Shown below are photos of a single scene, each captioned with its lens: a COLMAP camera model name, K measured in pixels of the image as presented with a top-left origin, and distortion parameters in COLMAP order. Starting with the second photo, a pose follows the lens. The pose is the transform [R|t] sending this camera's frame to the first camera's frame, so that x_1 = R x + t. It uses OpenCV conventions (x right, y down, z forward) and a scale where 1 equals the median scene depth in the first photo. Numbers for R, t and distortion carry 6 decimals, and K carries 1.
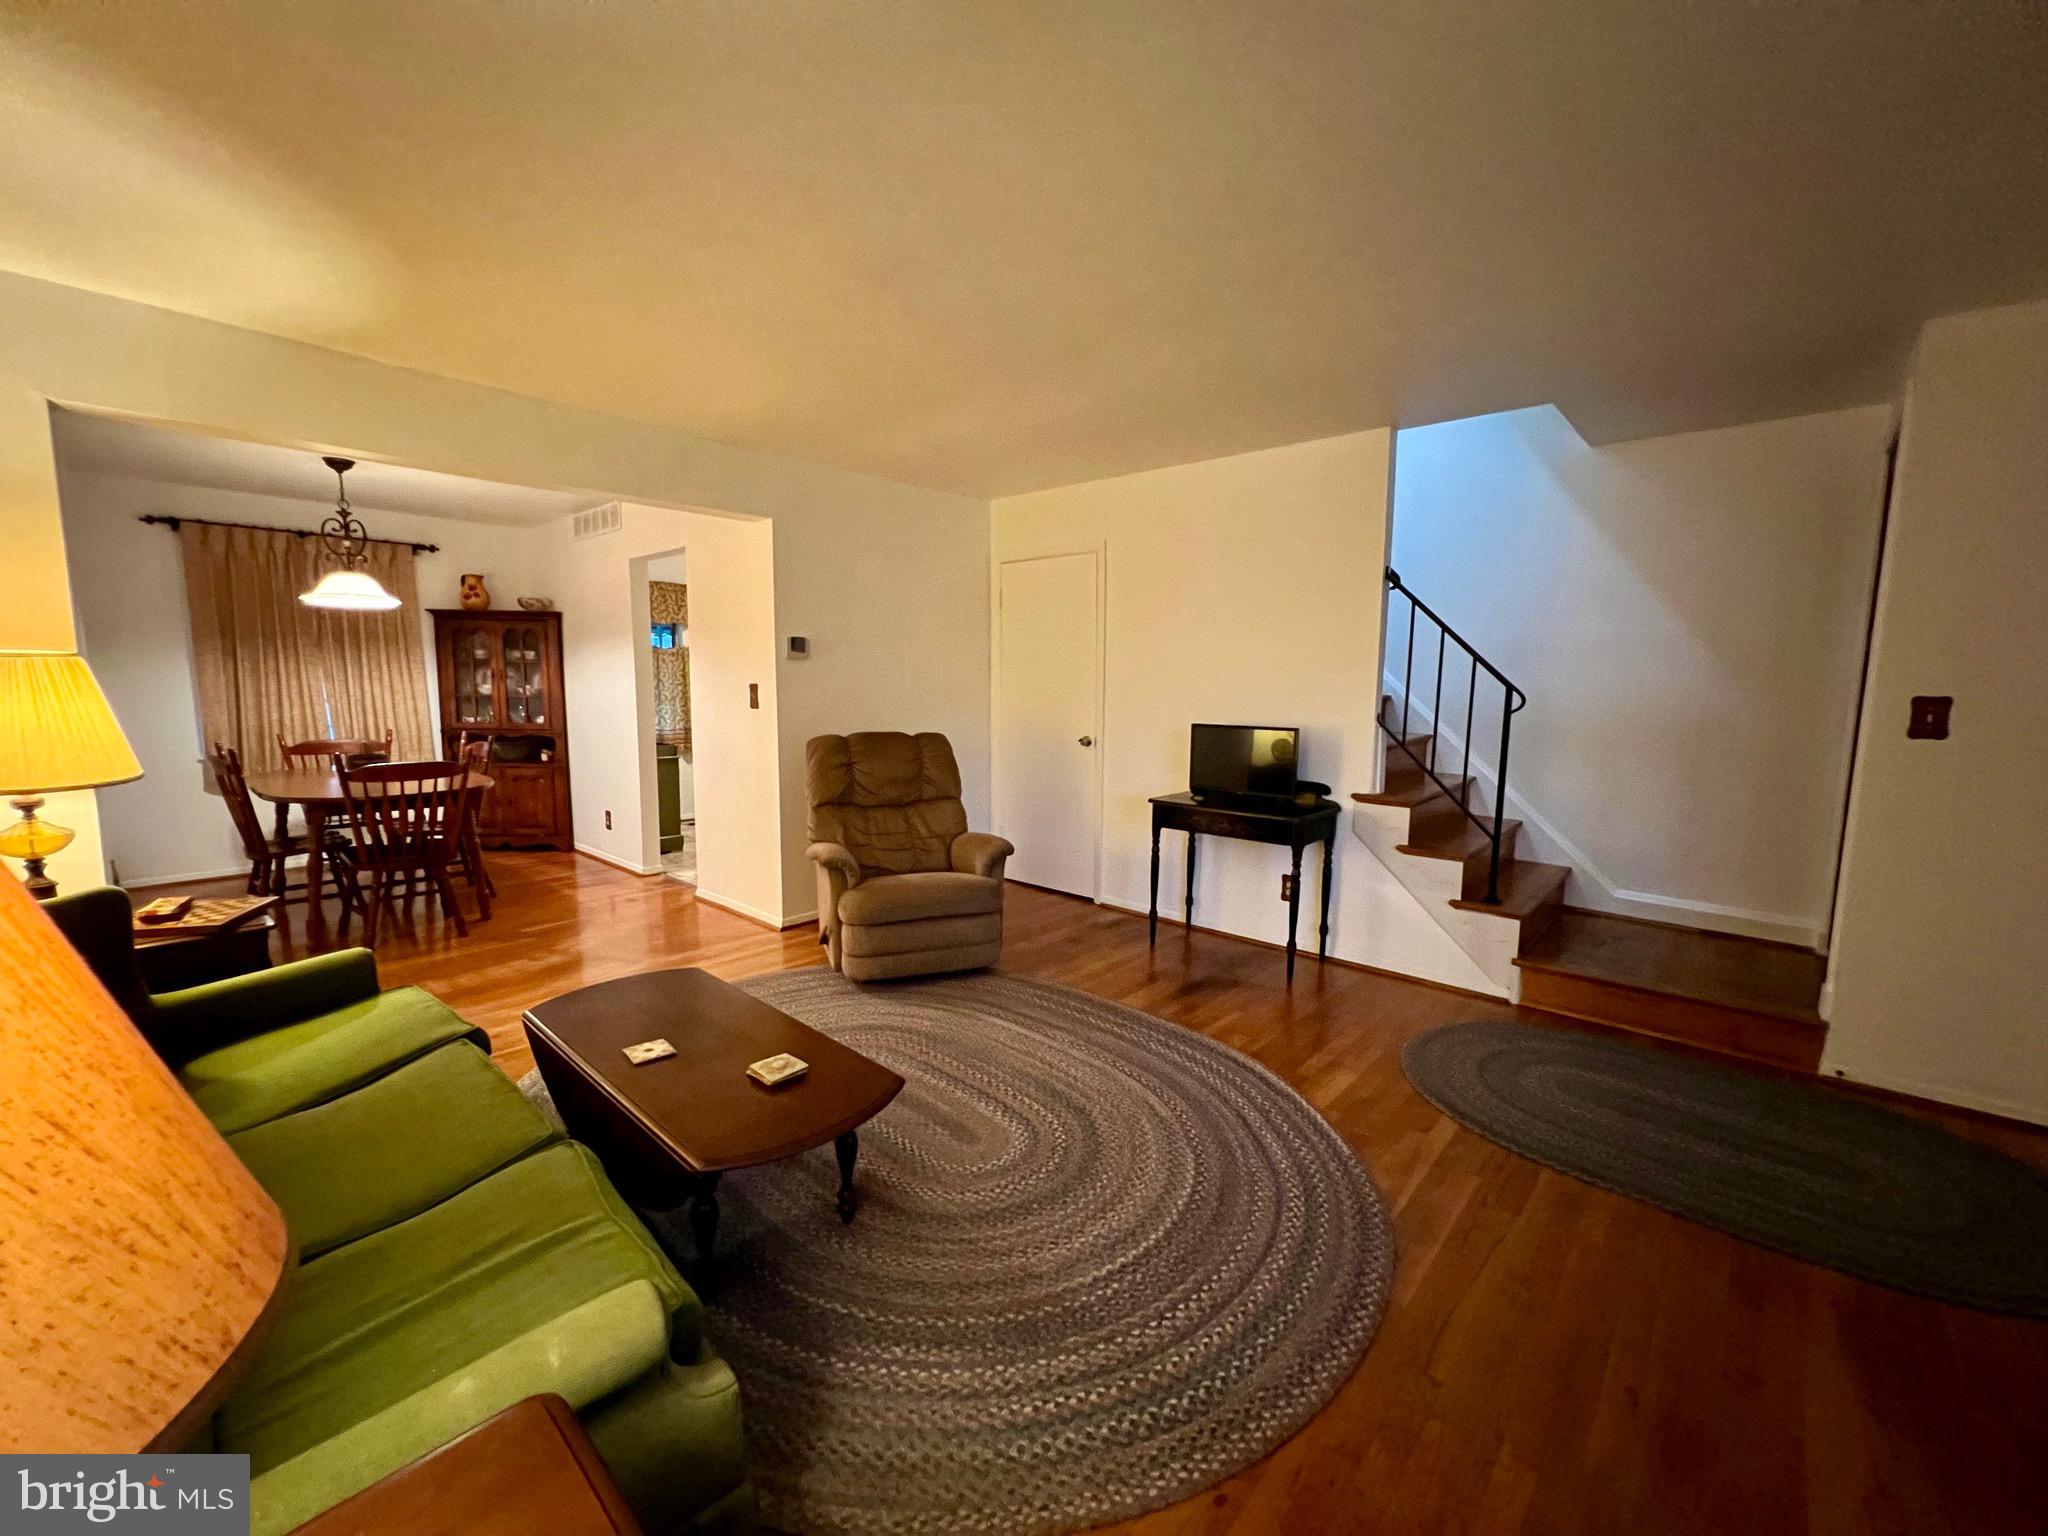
lens RADIAL K [[819.9, 0, 1028.3], [0, 819.9, 763.7], [0, 0, 1]] dist [0.000603, -0.000751]
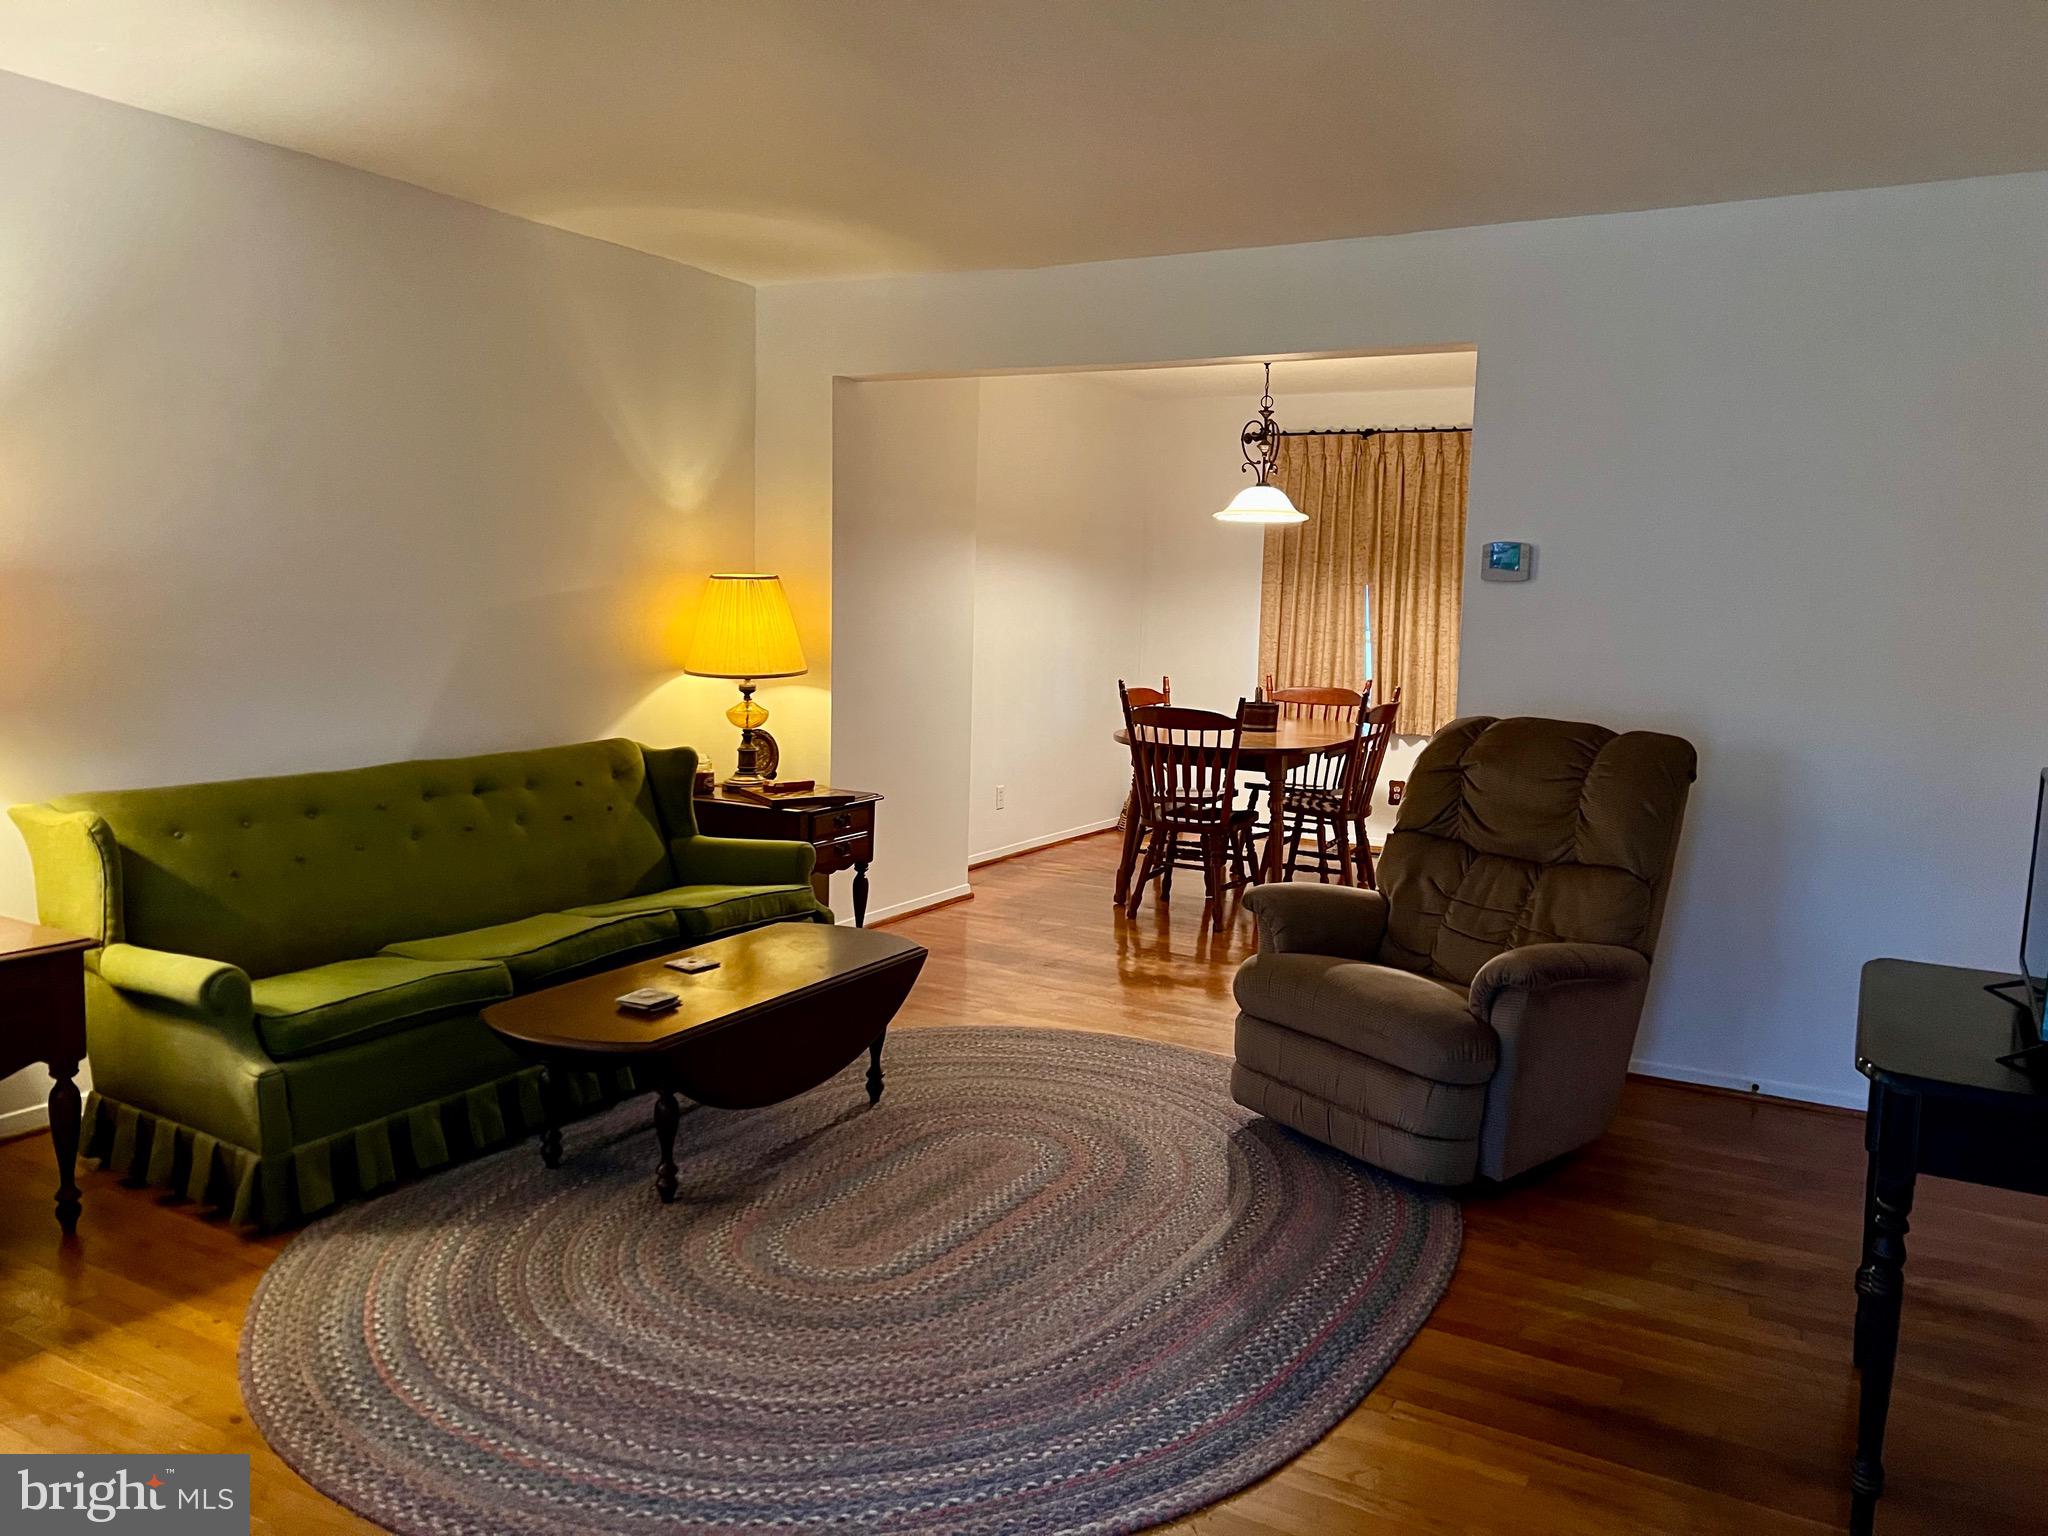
lens RADIAL K [[1529.0, 0, 1019.8], [0, 1529.0, 759.1], [0, 0, 1]] dist [0.055421, -0.054255]
pose [[0.219481, 0.104944, -0.969956, 0.715104], [-0.128893, 0.988602, 0.077796, -0.048308], [0.967065, 0.107946, 0.230506, 0.464126]]
